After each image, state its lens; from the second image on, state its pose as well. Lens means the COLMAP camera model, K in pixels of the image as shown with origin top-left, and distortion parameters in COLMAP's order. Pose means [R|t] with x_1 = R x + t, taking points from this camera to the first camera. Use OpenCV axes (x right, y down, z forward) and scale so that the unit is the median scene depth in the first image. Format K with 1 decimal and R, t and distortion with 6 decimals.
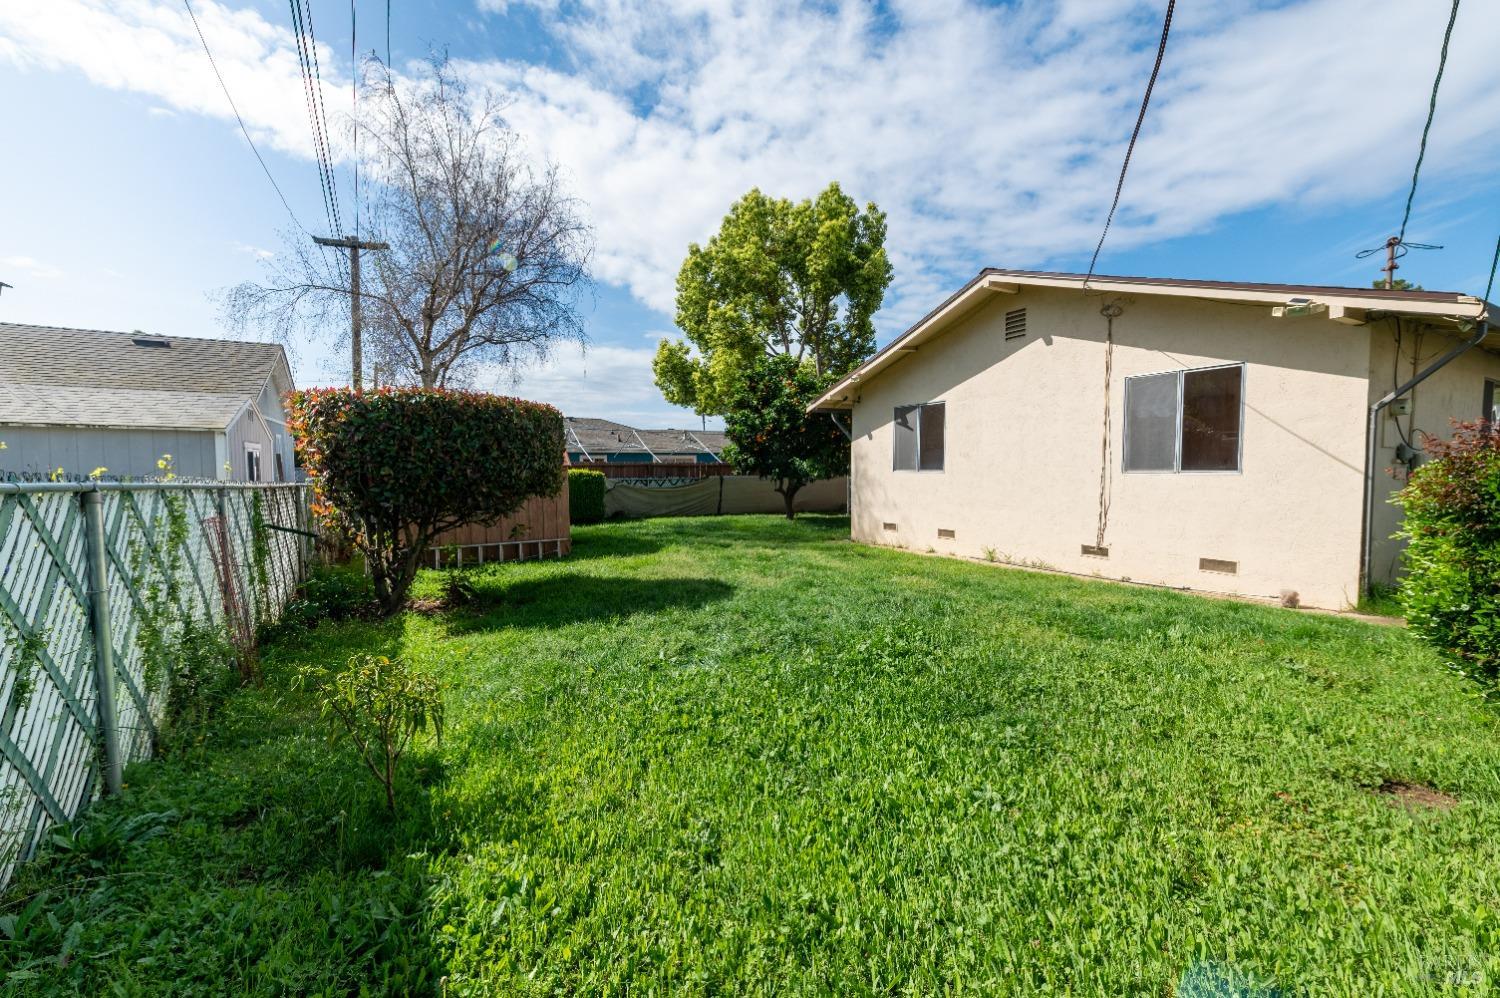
lens RADIAL K [[554.3, 0, 755.6], [0, 554.3, 504.9], [0, 0, 1]] dist [0.018889, -0.006100]
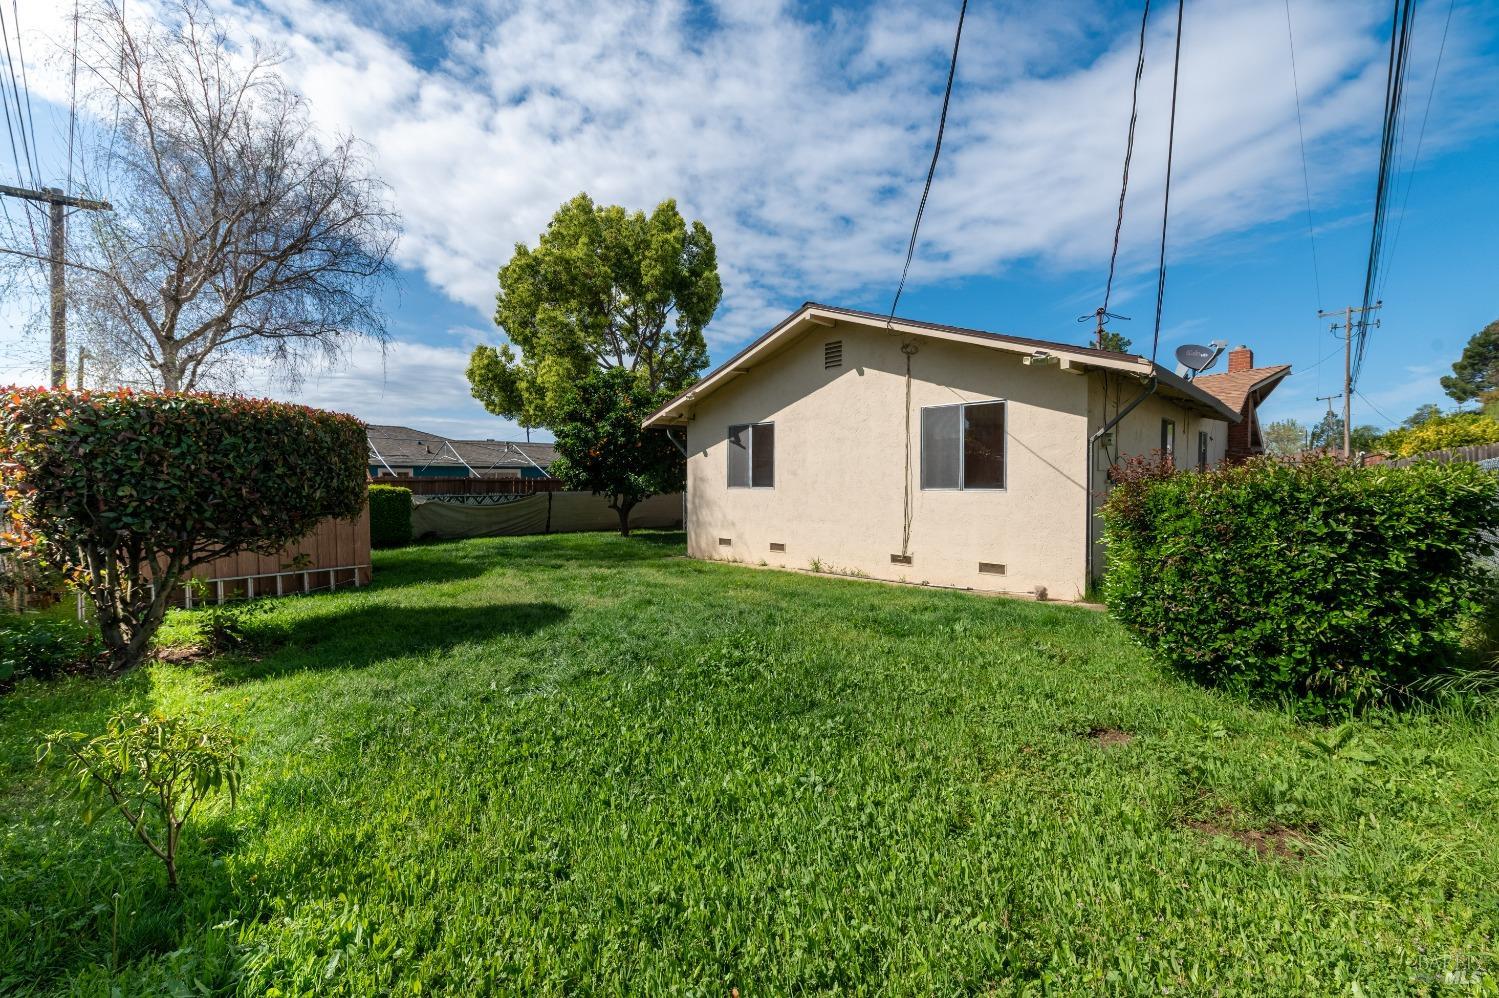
lens RADIAL K [[590.9, 0, 748.3], [0, 590.9, 497.5], [0, 0, 1]] dist [0.016466, -0.004069]
pose [[0.961068, -0.003688, 0.276286, -0.027131], [0.012453, 0.999473, -0.029975, -0.014192], [-0.276030, 0.032249, 0.960608, -0.096449]]
